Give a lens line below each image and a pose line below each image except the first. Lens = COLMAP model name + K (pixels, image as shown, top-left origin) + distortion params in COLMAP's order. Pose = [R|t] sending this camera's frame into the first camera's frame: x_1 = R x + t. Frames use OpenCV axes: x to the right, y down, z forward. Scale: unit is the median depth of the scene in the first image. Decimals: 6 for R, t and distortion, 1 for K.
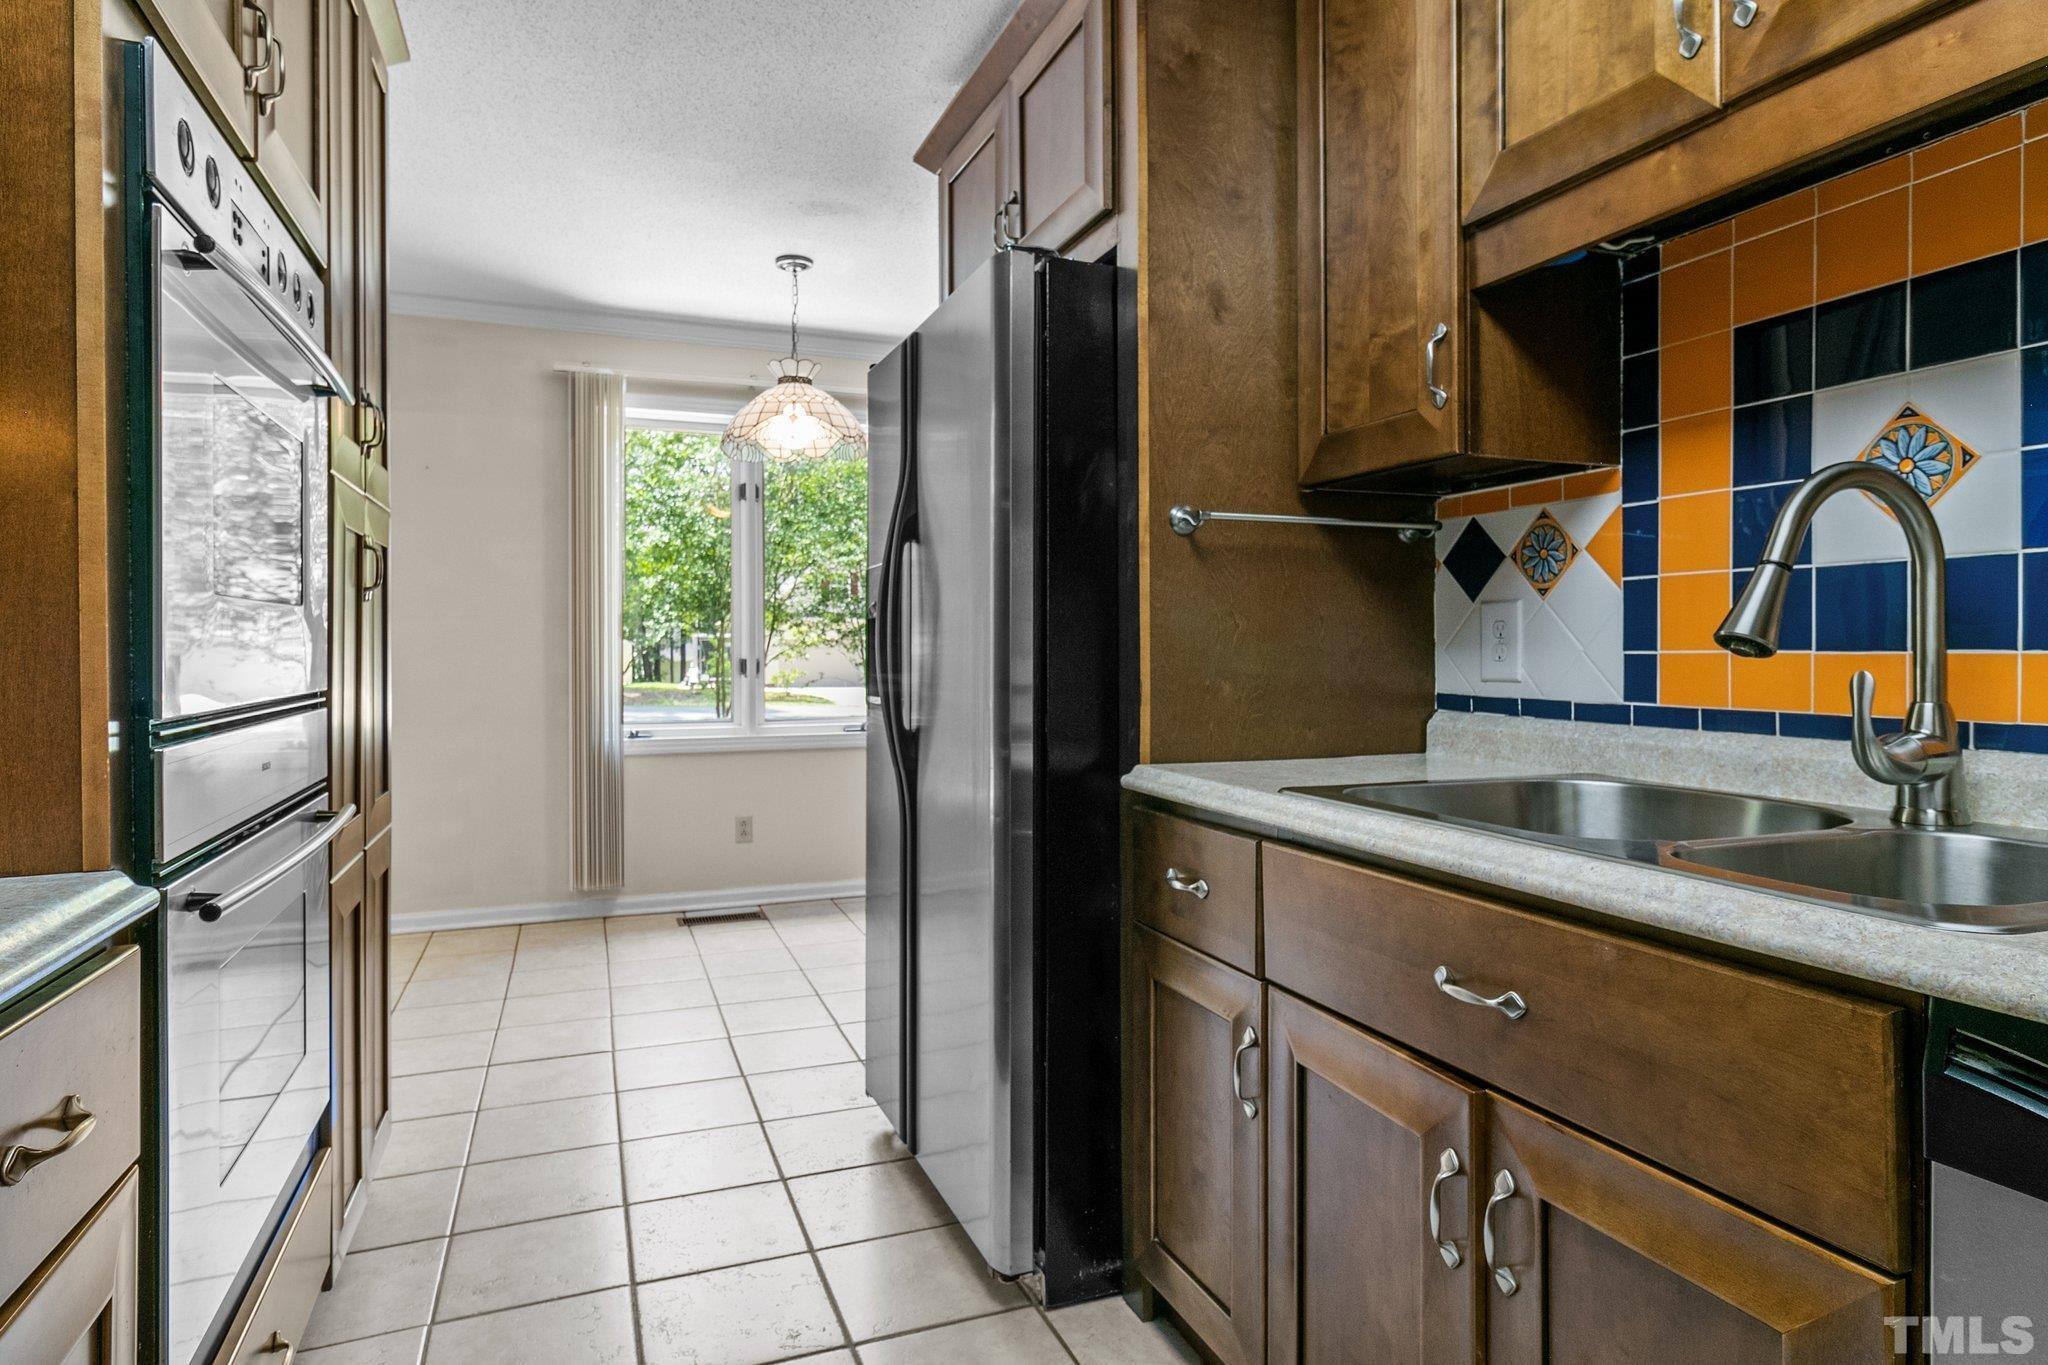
lens RADIAL K [[1132.3, 0, 1022.7], [0, 1132.3, 652.9], [0, 0, 1]] dist [-0.001224, 0.000036]
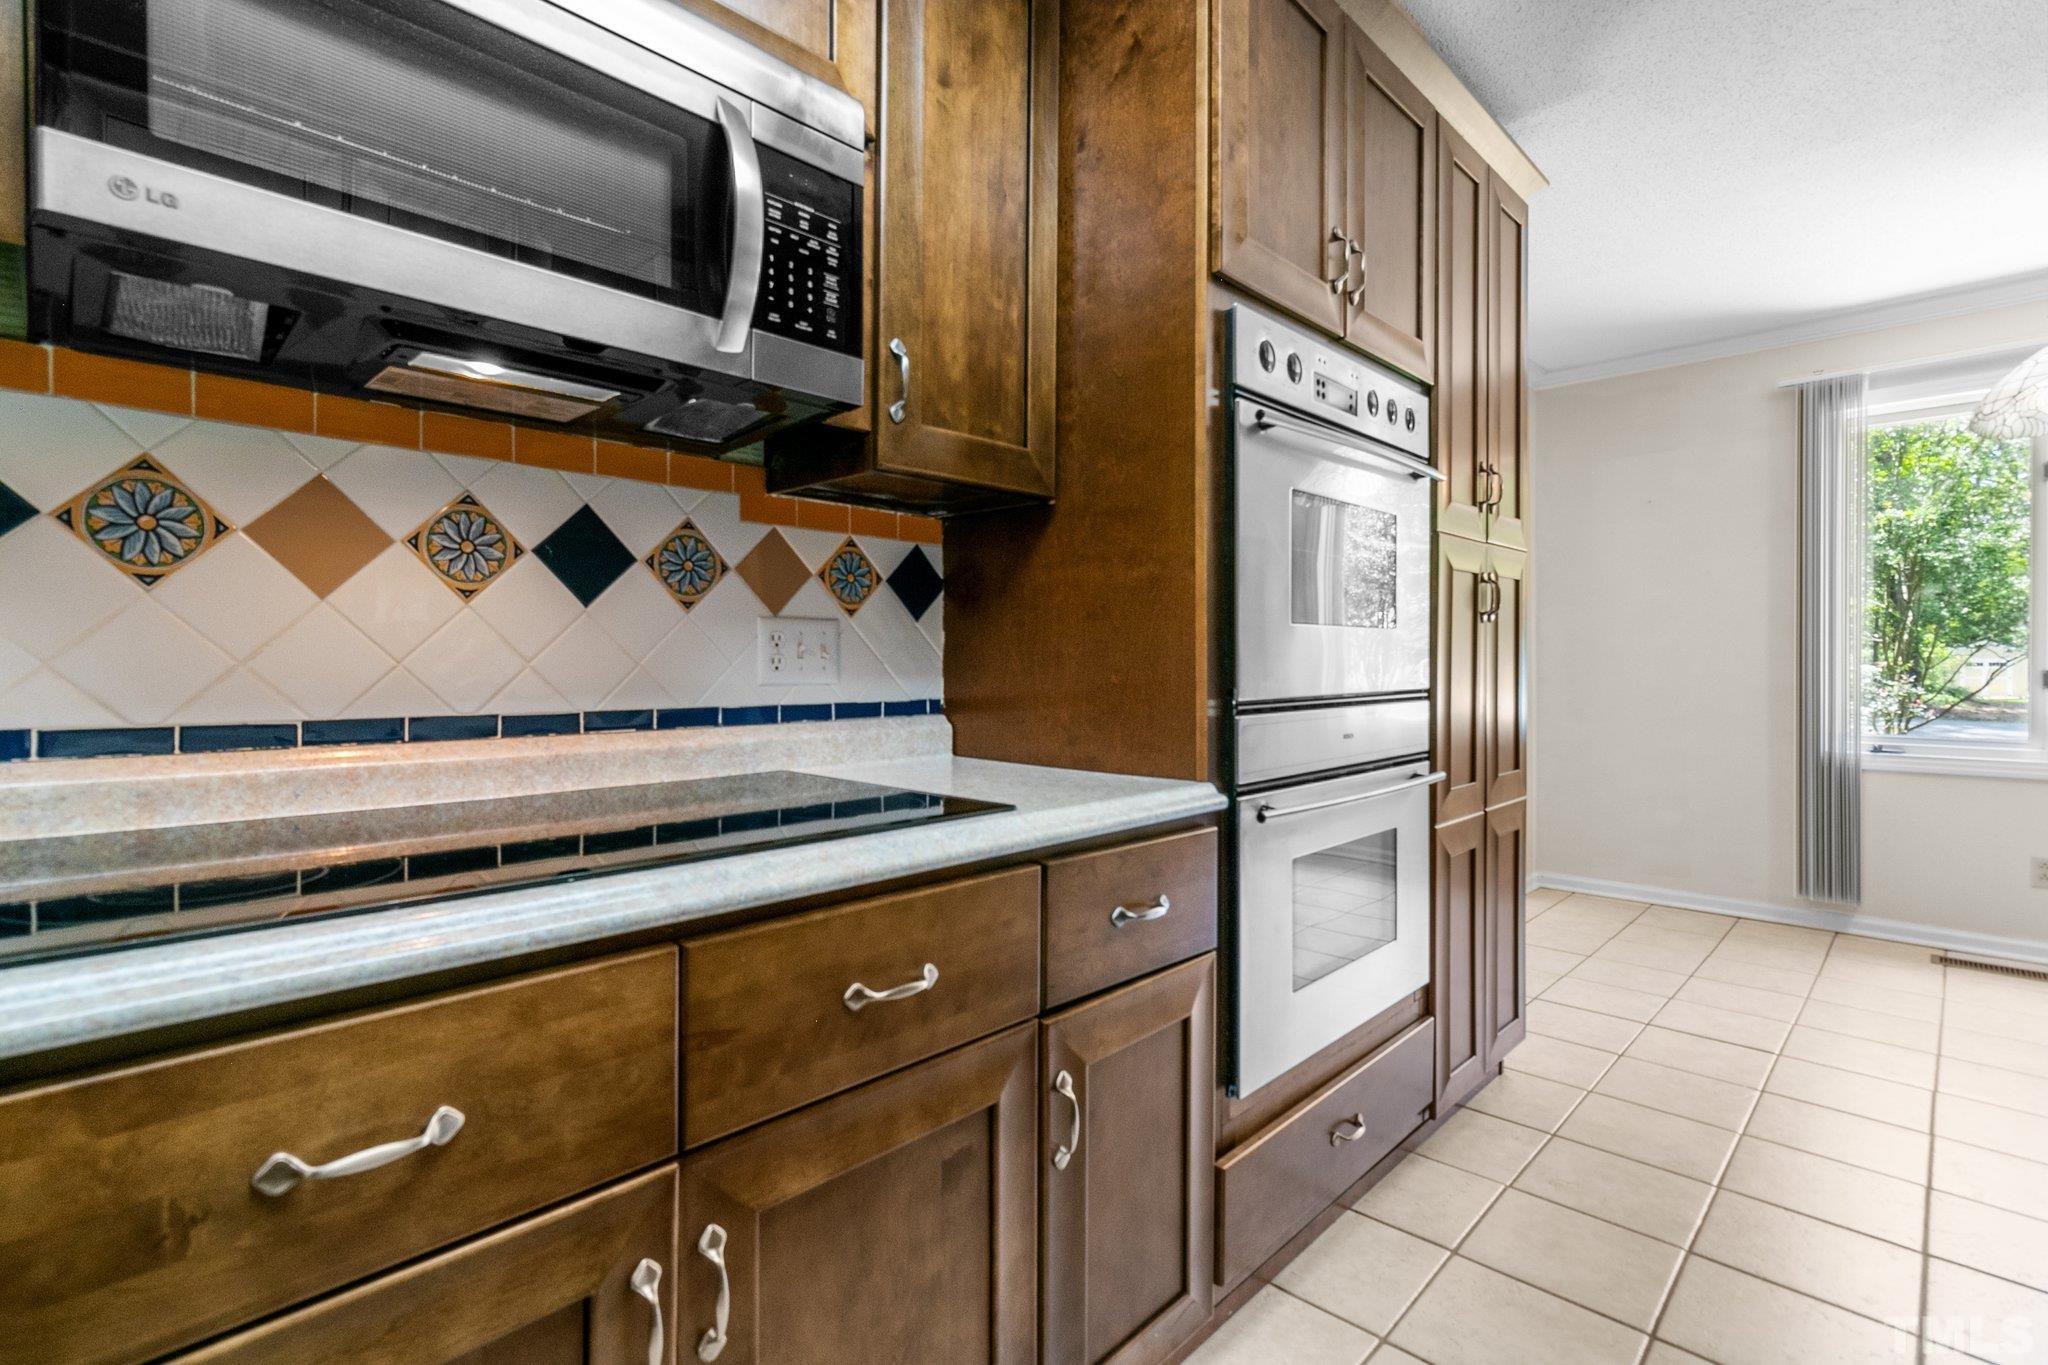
lens RADIAL K [[949.7, 0, 1027.6], [0, 949.7, 668.8], [0, 0, 1]] dist [-0.002500, -0.000384]
pose [[0.413947, 0.011654, -0.910226, 0.140820], [-0.004058, 0.999932, 0.010958, -0.000882], [0.910292, -0.000843, 0.413966, 0.038721]]
